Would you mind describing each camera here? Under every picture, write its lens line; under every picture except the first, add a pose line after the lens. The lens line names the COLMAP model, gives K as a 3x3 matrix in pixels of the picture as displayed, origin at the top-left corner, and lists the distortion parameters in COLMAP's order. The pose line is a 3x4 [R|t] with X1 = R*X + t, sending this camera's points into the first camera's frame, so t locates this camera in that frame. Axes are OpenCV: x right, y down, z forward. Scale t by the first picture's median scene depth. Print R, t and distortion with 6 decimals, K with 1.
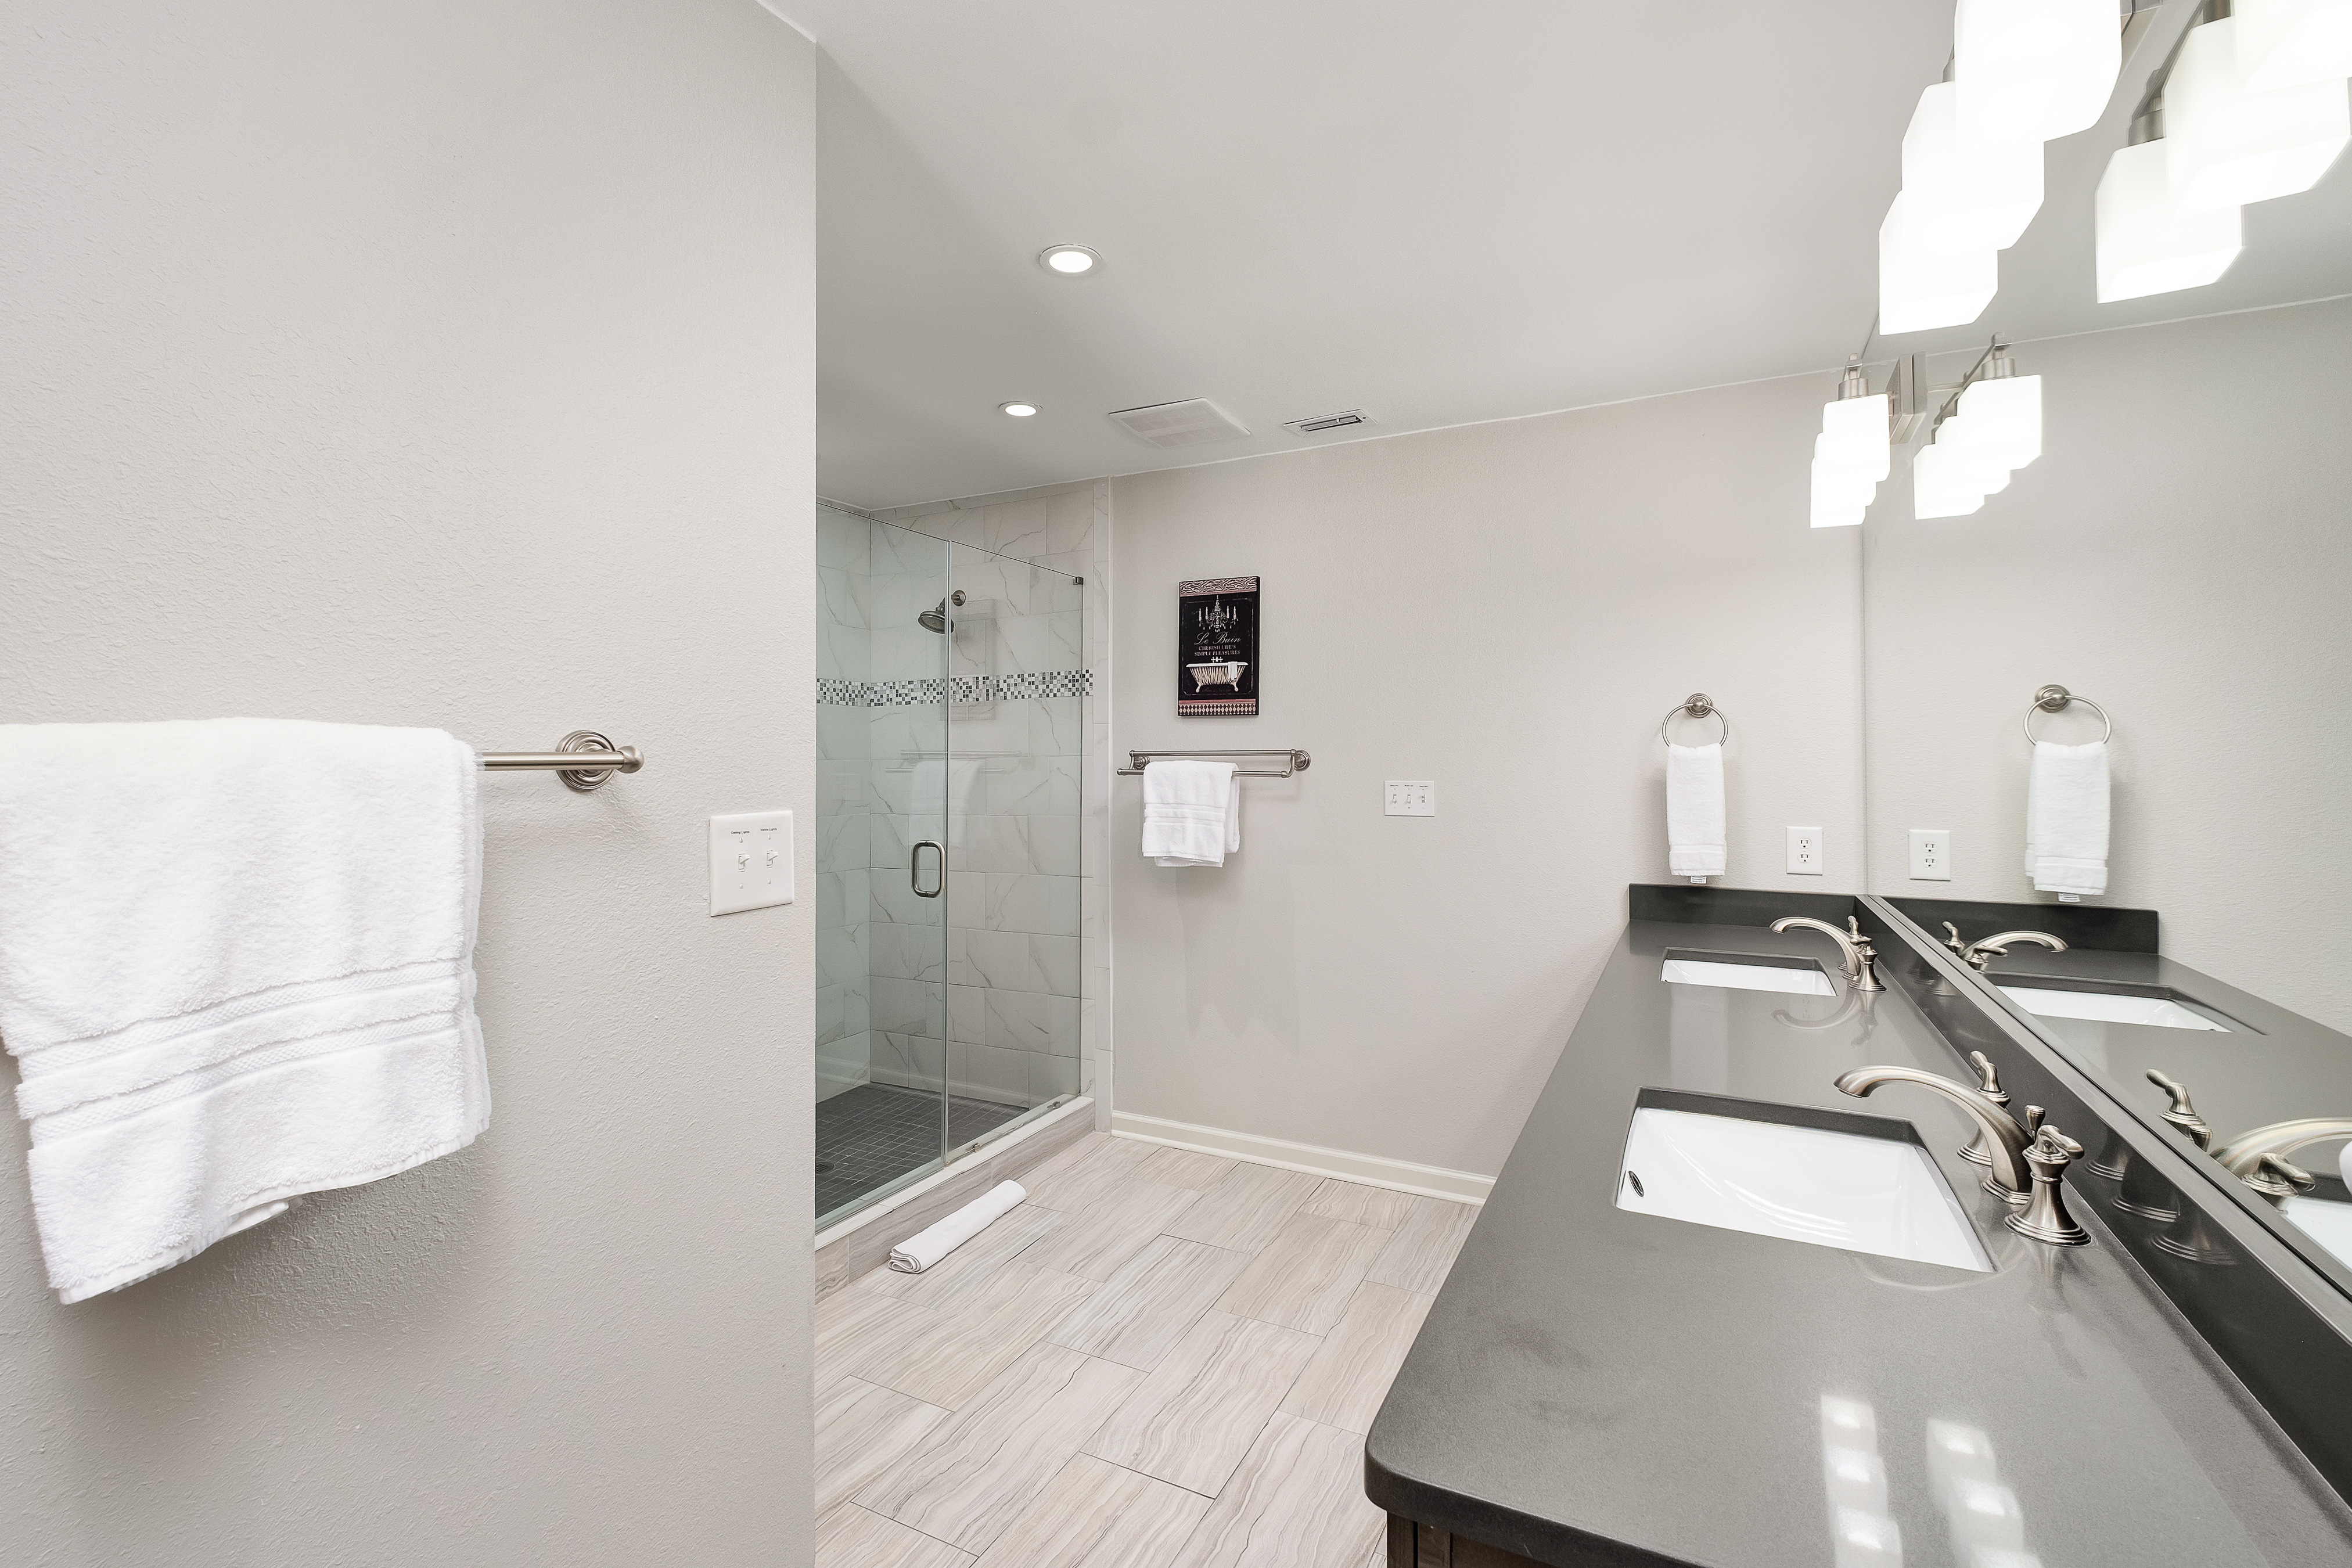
lens RADIAL K [[1022.5, 0, 1186.0], [0, 1022.5, 773.0], [0, 0, 1]] dist [0.004875, -0.004905]
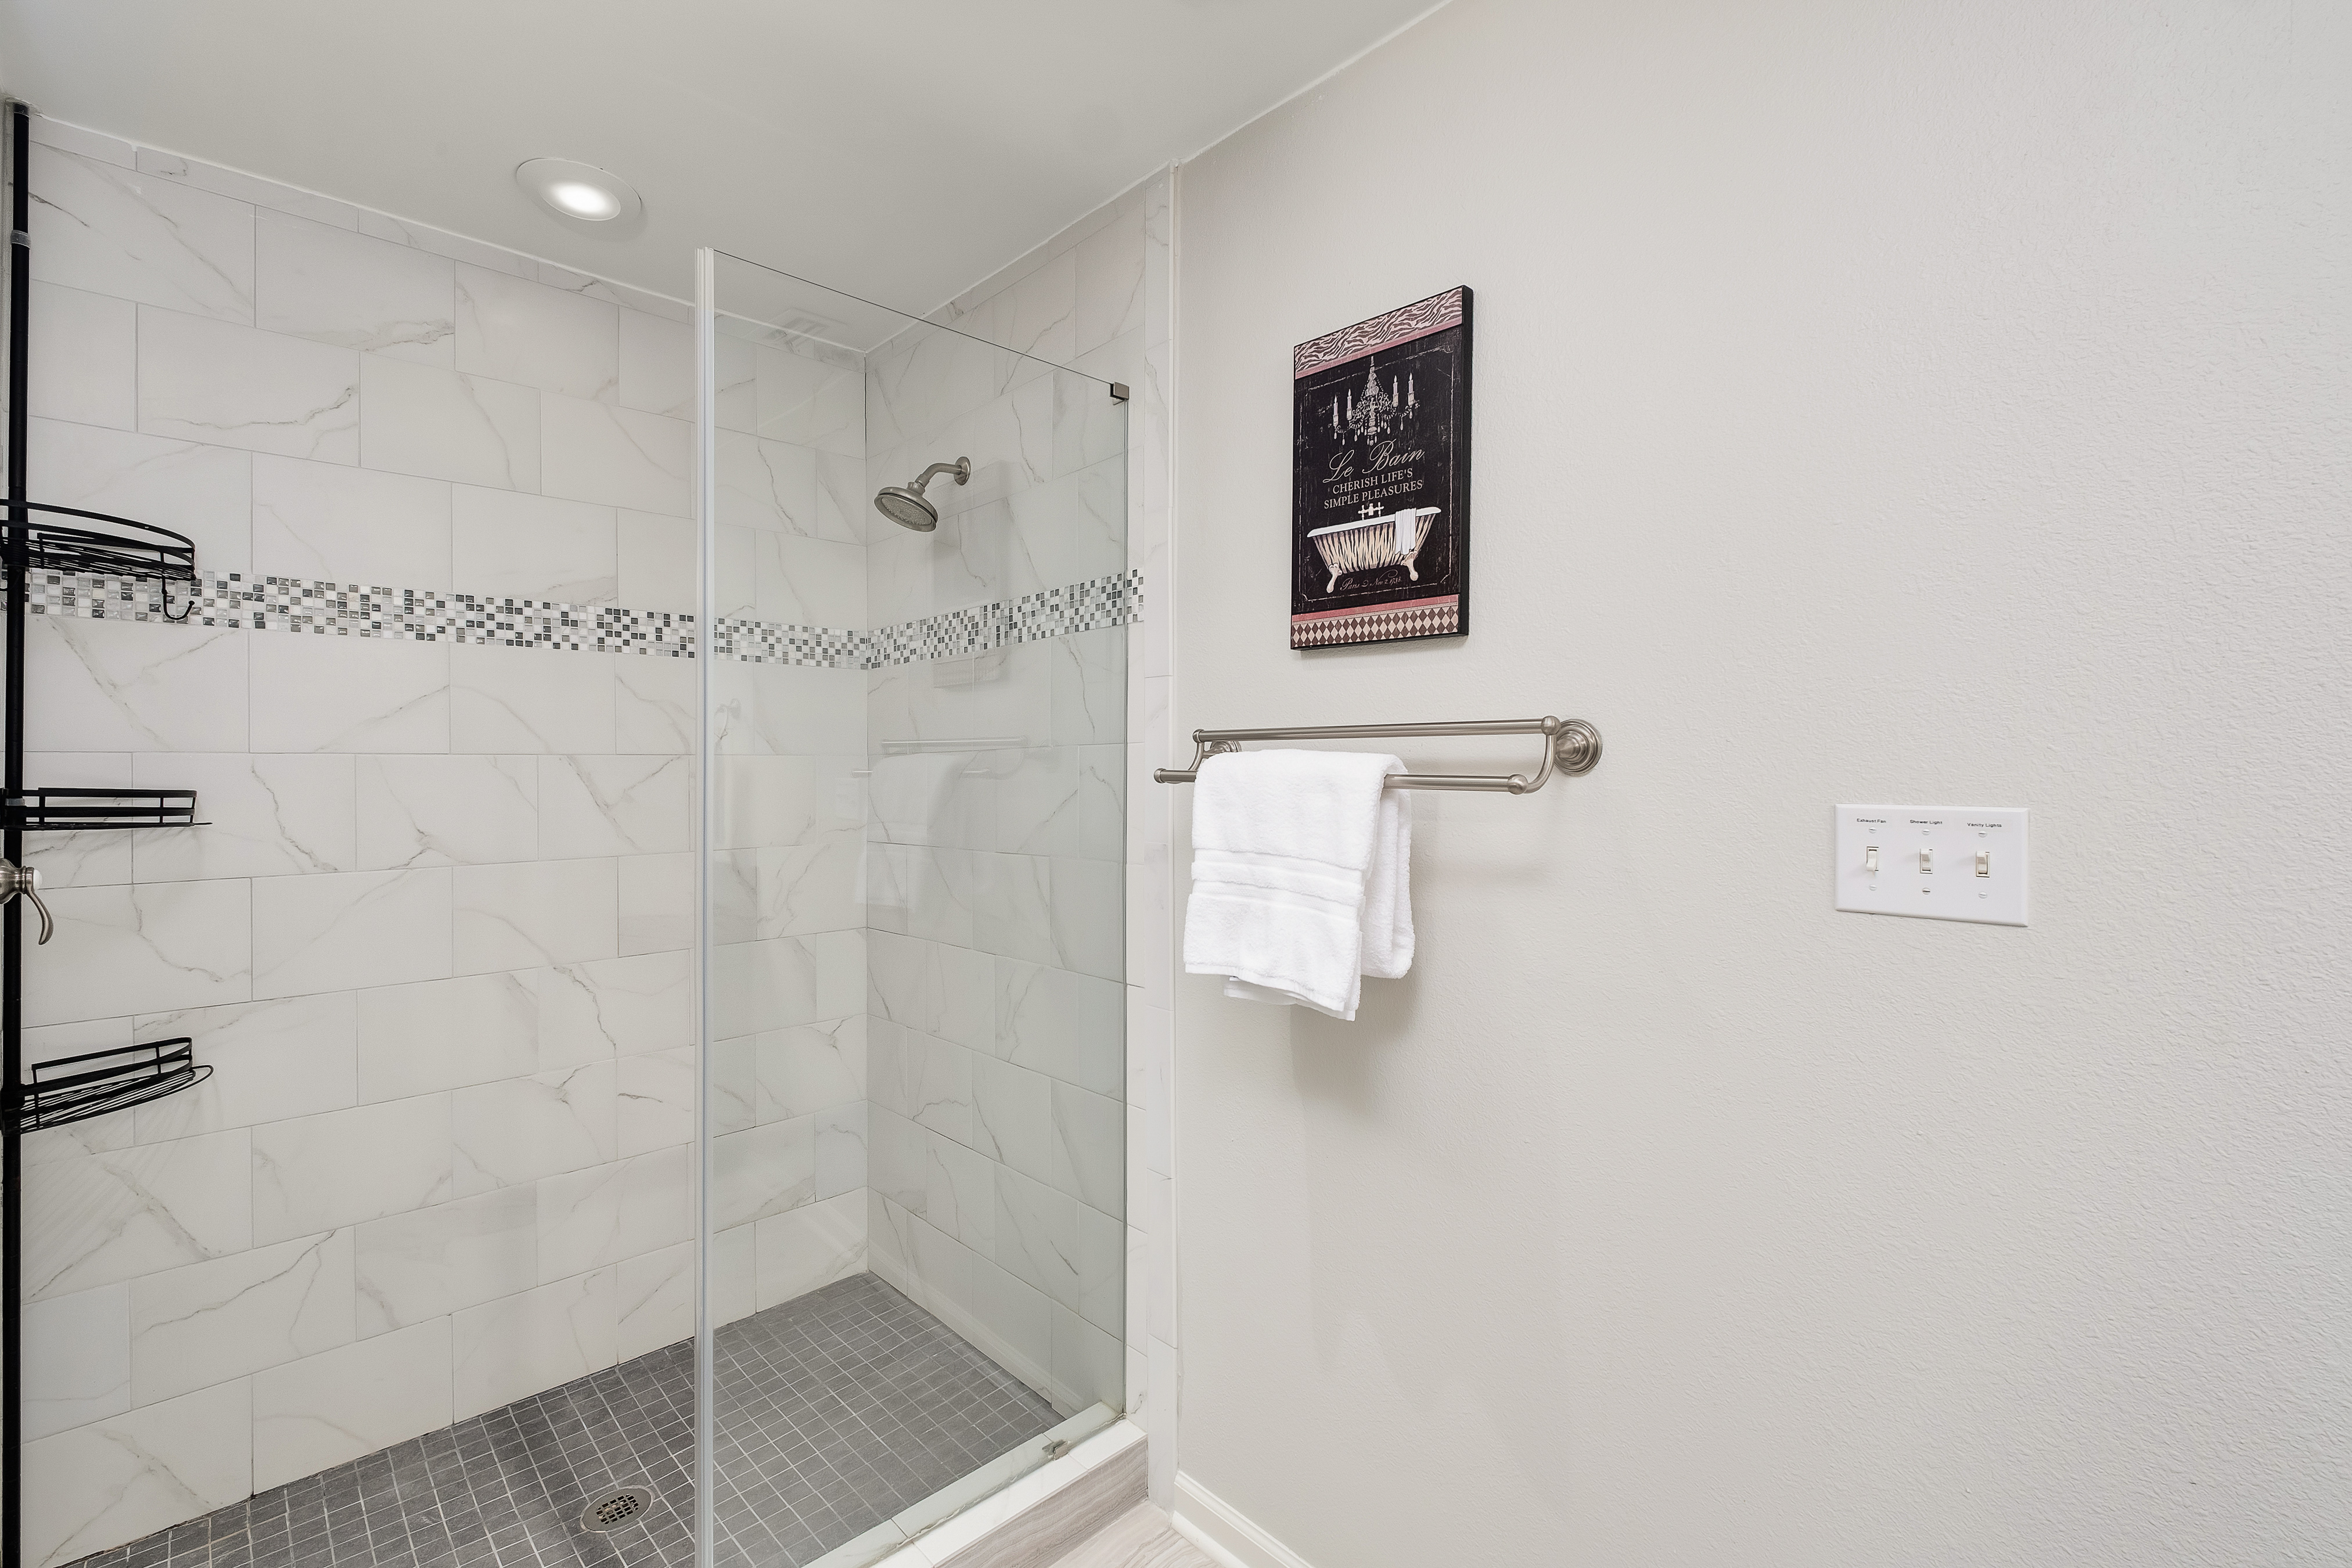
lens RADIAL K [[1022.5, 0, 1186.0], [0, 1022.5, 773.0], [0, 0, 1]] dist [0.004875, -0.004905]
pose [[0.944751, 0.003481, -0.327771, 0.091352], [-0.004889, 0.999982, -0.003474, -0.000583], [0.327753, 0.004885, 0.944751, 0.543657]]
